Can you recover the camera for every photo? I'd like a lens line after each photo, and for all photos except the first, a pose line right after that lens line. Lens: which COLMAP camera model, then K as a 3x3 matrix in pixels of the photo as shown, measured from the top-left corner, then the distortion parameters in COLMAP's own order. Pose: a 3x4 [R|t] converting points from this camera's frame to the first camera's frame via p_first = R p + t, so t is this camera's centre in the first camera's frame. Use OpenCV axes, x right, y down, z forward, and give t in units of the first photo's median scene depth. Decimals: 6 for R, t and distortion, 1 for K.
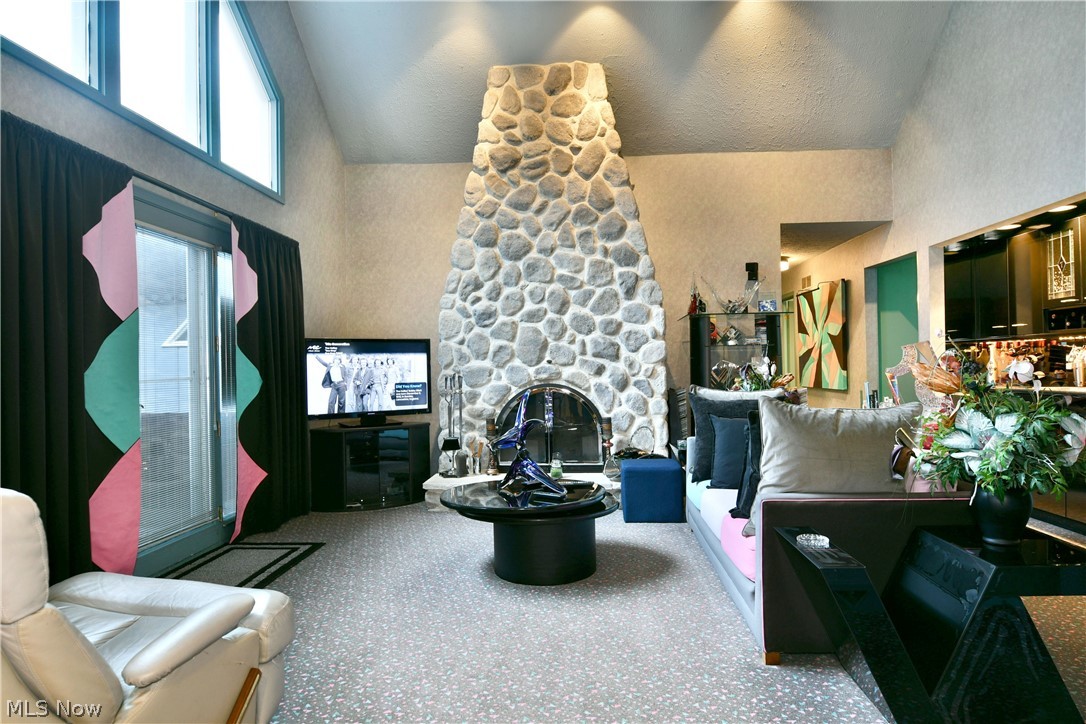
lens RADIAL K [[654.5, 0, 542.7], [0, 654.5, 362.8], [0, 0, 1]] dist [-0.015326, -0.003193]
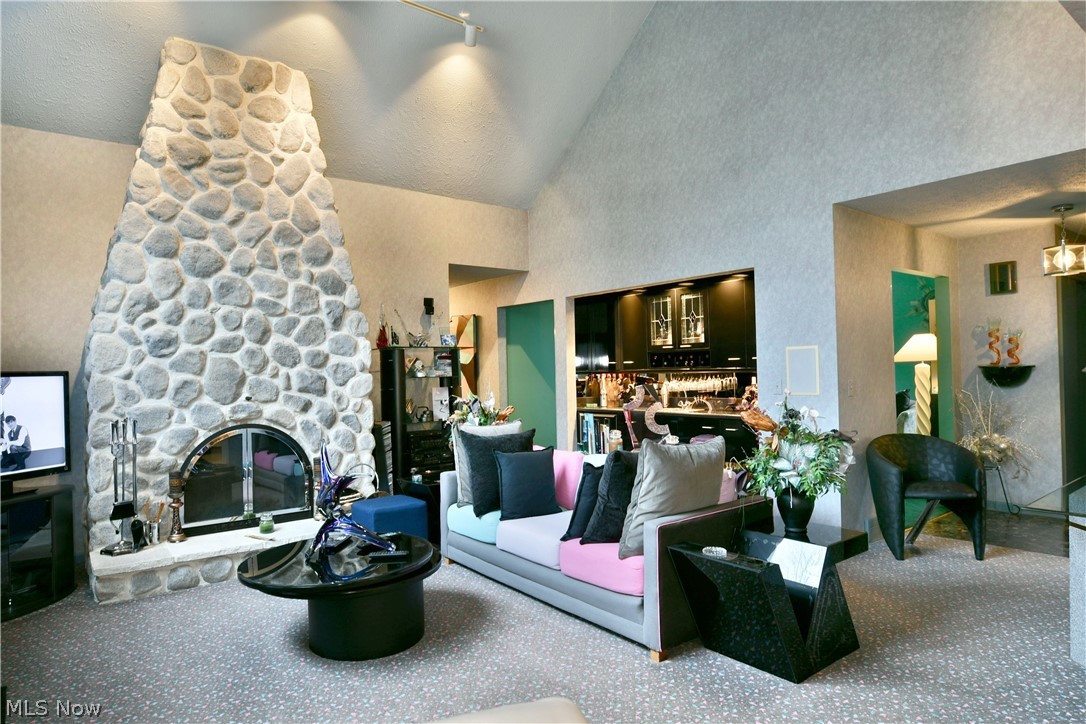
lens RADIAL K [[654.5, 0, 538.7], [0, 654.5, 362.6], [0, 0, 1]] dist [-0.015326, -0.003193]
pose [[0.746131, 0.007621, 0.665756, -0.274969], [0.005738, 0.999824, -0.017876, -0.031413], [-0.665775, 0.017157, 0.745956, 0.101598]]
